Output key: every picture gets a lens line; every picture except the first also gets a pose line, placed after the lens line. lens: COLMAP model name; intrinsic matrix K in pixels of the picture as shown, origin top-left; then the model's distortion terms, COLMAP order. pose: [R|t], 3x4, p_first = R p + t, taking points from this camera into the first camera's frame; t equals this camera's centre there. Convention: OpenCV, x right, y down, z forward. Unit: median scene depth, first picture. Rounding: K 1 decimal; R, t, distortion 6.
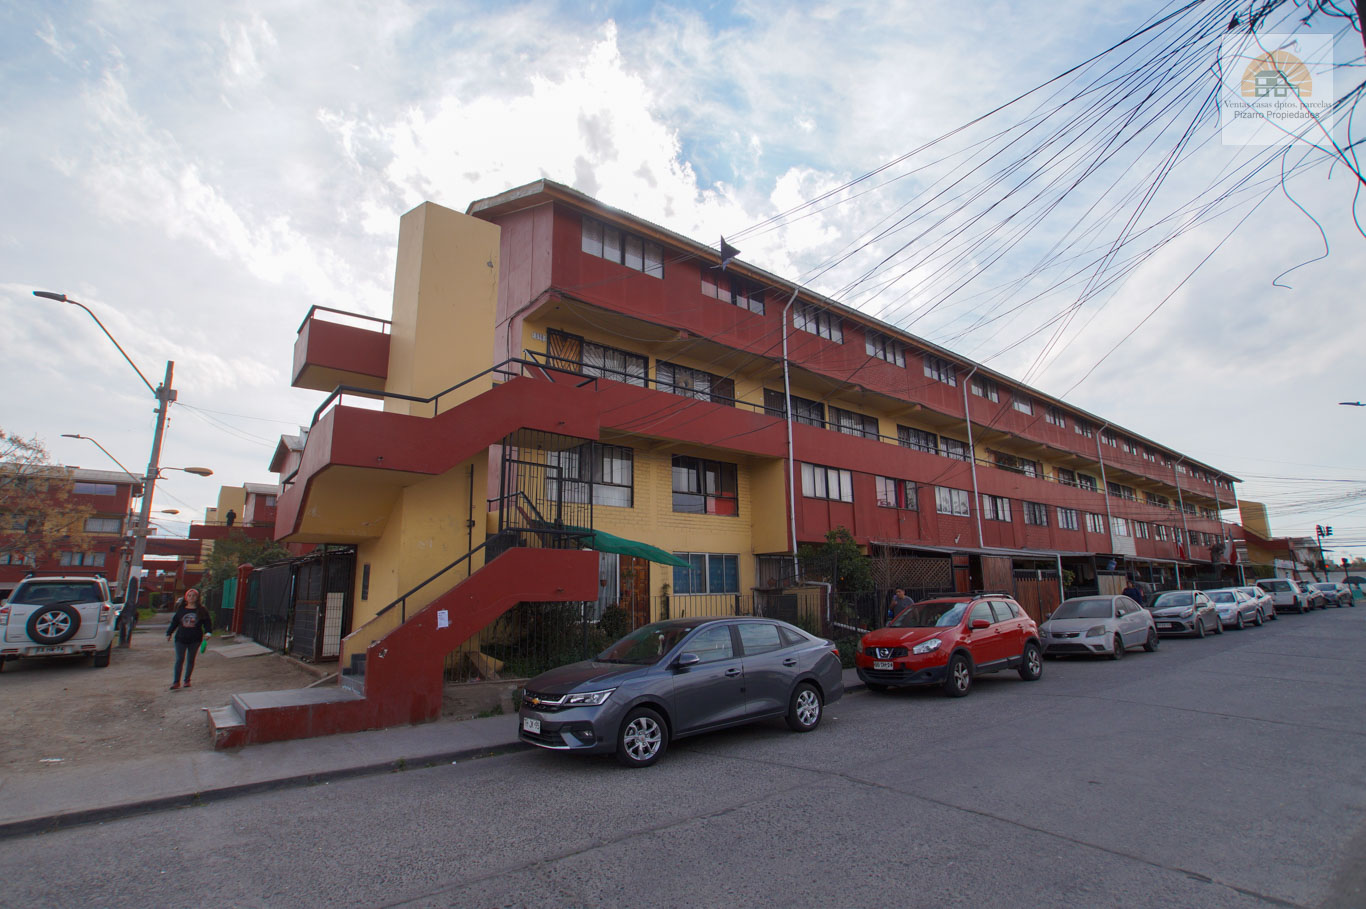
lens RADIAL K [[646.3, 0, 670.0], [0, 646.3, 439.0], [0, 0, 1]] dist [-0.064327, 0.027165]
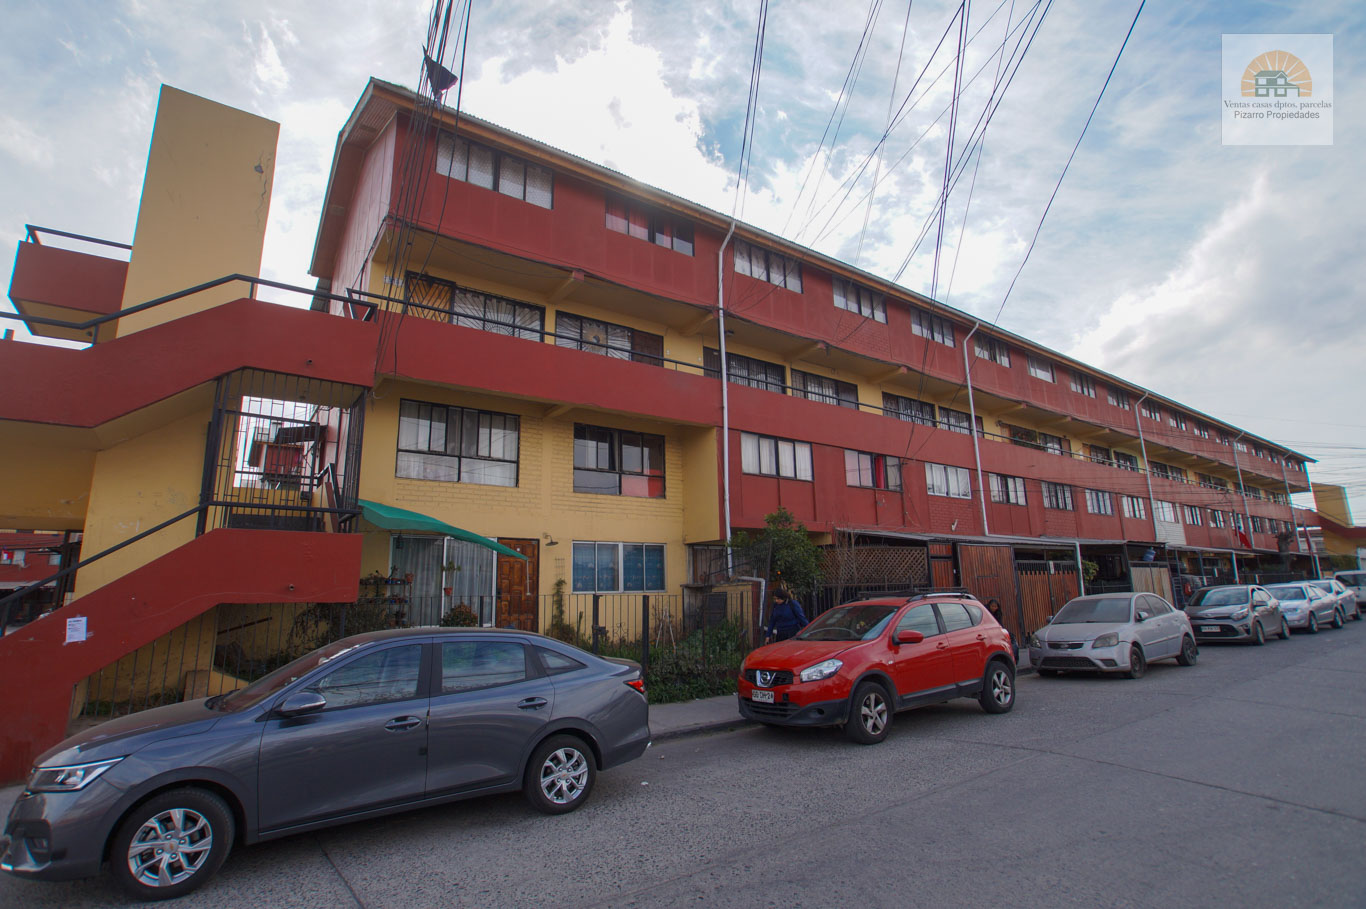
lens RADIAL K [[646.3, 0, 670.0], [0, 646.3, 439.0], [0, 0, 1]] dist [-0.064327, 0.027165]
pose [[0.997793, -0.018991, -0.063626, 0.161823], [0.019410, 0.999794, 0.005971, 0.037522], [0.063500, -0.007193, 0.997956, 0.166716]]
